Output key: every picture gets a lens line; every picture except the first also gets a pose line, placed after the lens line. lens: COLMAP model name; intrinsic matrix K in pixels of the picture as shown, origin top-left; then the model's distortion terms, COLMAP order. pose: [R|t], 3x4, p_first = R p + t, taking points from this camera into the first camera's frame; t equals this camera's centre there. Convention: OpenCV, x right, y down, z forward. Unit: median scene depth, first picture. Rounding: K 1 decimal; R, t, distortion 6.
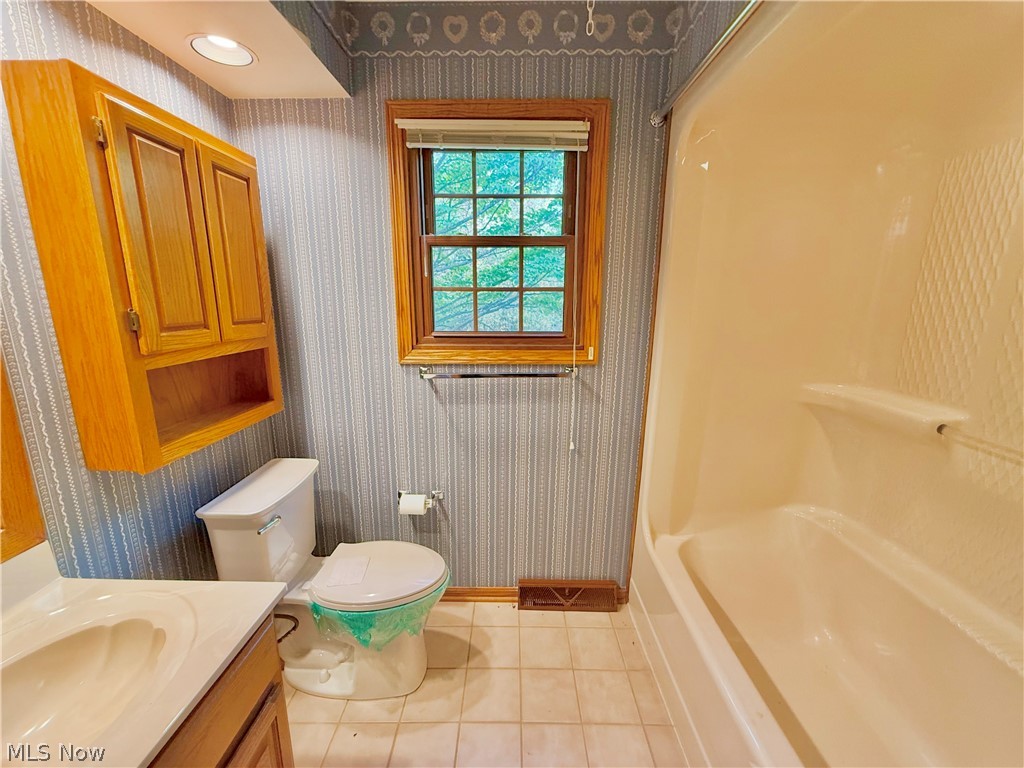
lens RADIAL K [[411.4, 0, 511.9], [0, 411.4, 382.5], [0, 0, 1]] dist [0.002747, 0.000222]
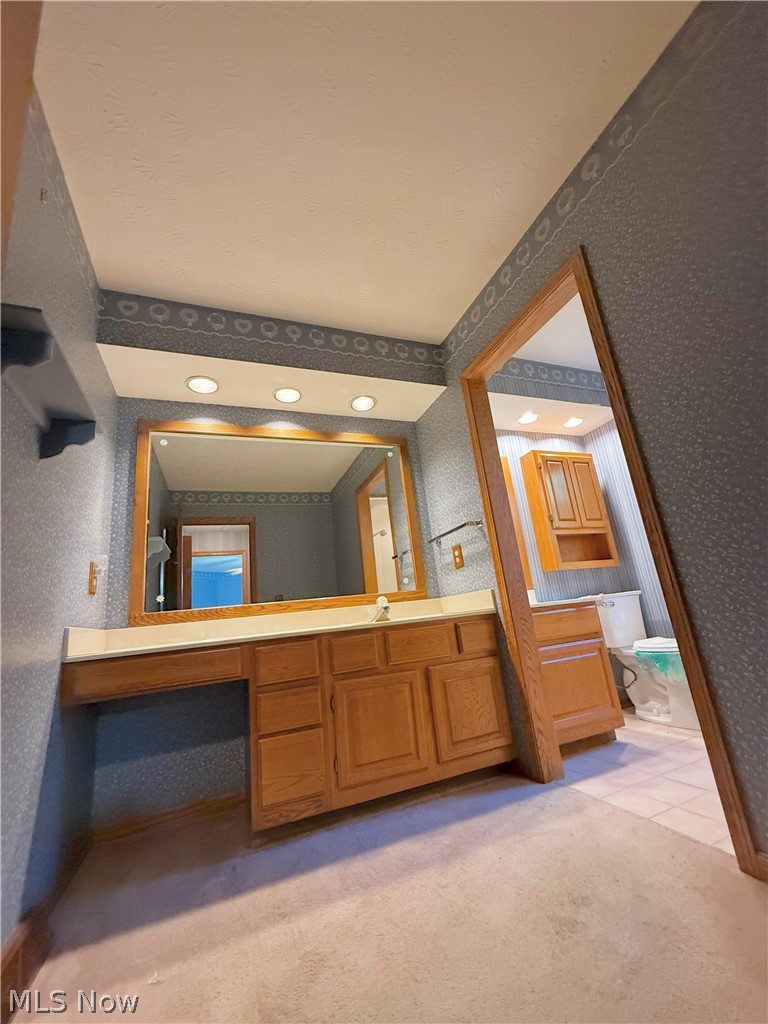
lens RADIAL K [[411.4, 0, 384.1], [0, 411.4, 512.3], [0, 0, 1]] dist [0.002747, 0.000222]
pose [[0.372443, -0.286326, -0.882781, 1.031747], [-0.082490, 0.937238, -0.338791, 0.745553], [0.924382, 0.199001, 0.325449, -0.888372]]
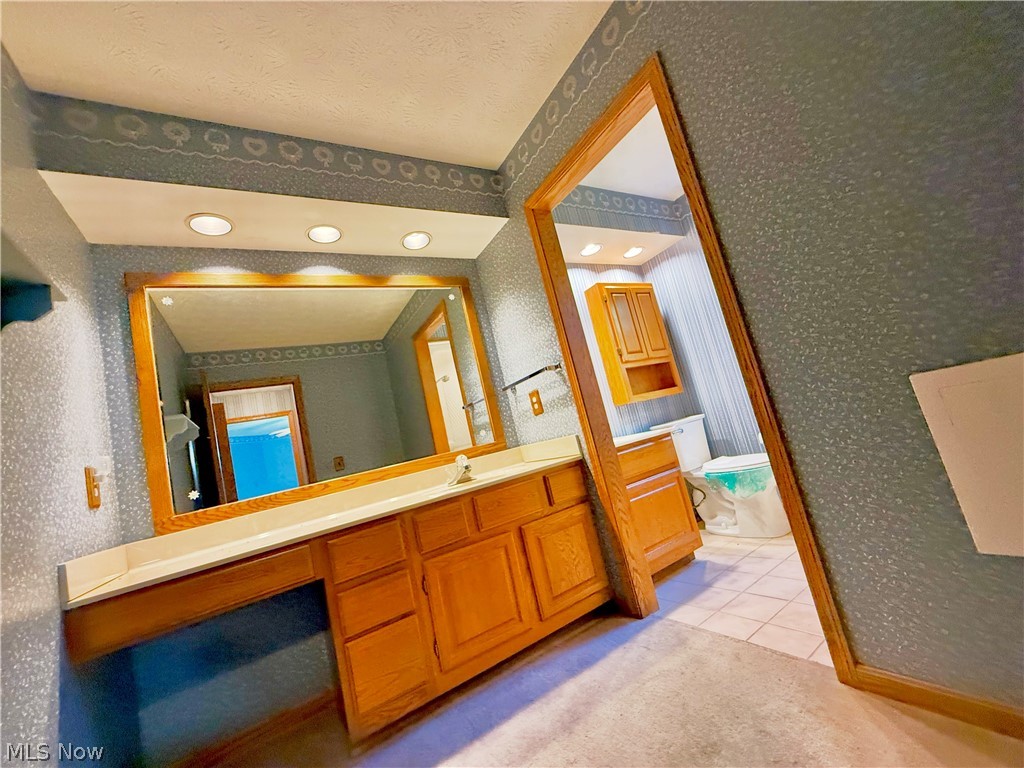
lens RADIAL K [[411.4, 0, 511.7], [0, 411.4, 386.7], [0, 0, 1]] dist [0.002747, 0.000222]
pose [[0.502127, -0.243688, -0.829750, 0.879026], [0.056950, 0.966712, -0.249449, 0.637094], [0.862917, 0.078001, 0.499290, -0.914744]]
